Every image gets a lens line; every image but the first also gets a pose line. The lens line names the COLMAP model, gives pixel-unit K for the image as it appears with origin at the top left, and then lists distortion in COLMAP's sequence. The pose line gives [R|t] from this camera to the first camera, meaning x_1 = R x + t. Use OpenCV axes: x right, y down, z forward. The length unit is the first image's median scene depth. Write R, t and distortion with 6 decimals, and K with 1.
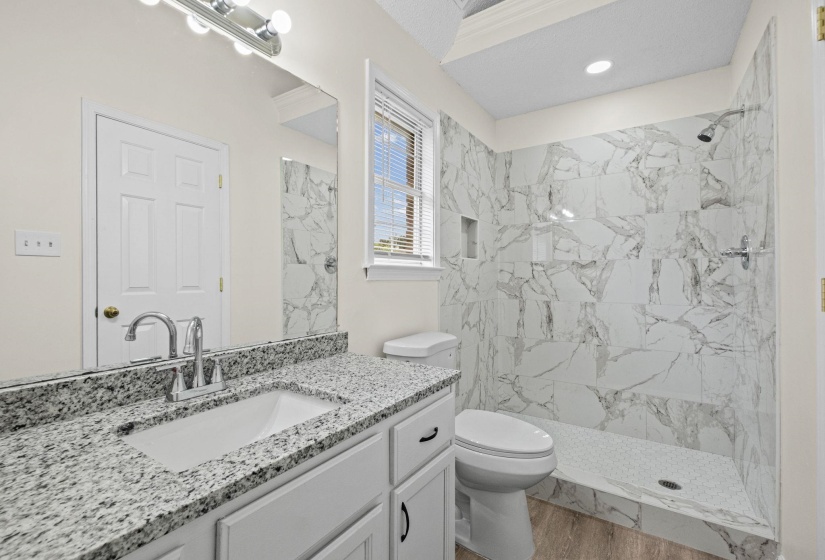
lens RADIAL K [[365.8, 0, 411.9], [0, 365.8, 282.8], [0, 0, 1]] dist [0.000102, -0.000873]
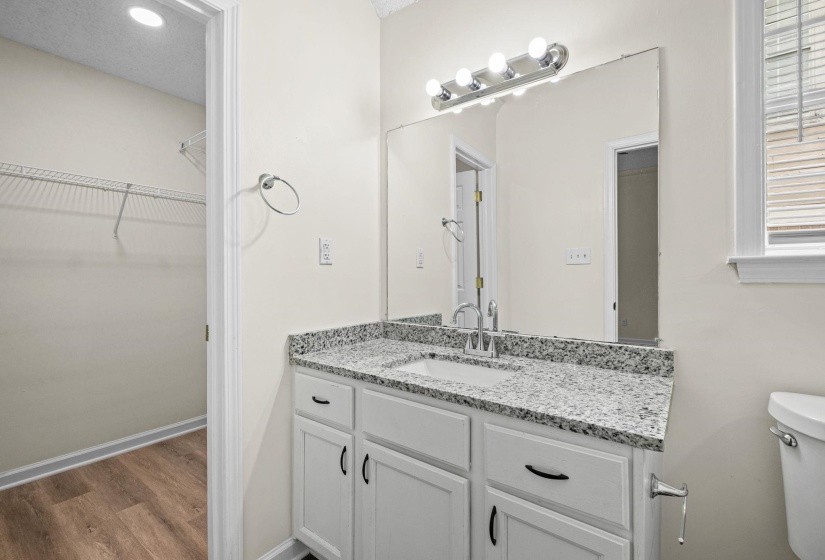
lens RADIAL K [[365.8, 0, 411.9], [0, 365.8, 282.8], [0, 0, 1]] dist [0.000102, -0.000873]
pose [[-0.076509, 0.006761, -0.997046, 0.940833], [-0.017570, 0.999813, 0.008128, 0.001101], [0.996914, 0.018140, -0.076376, 0.843407]]
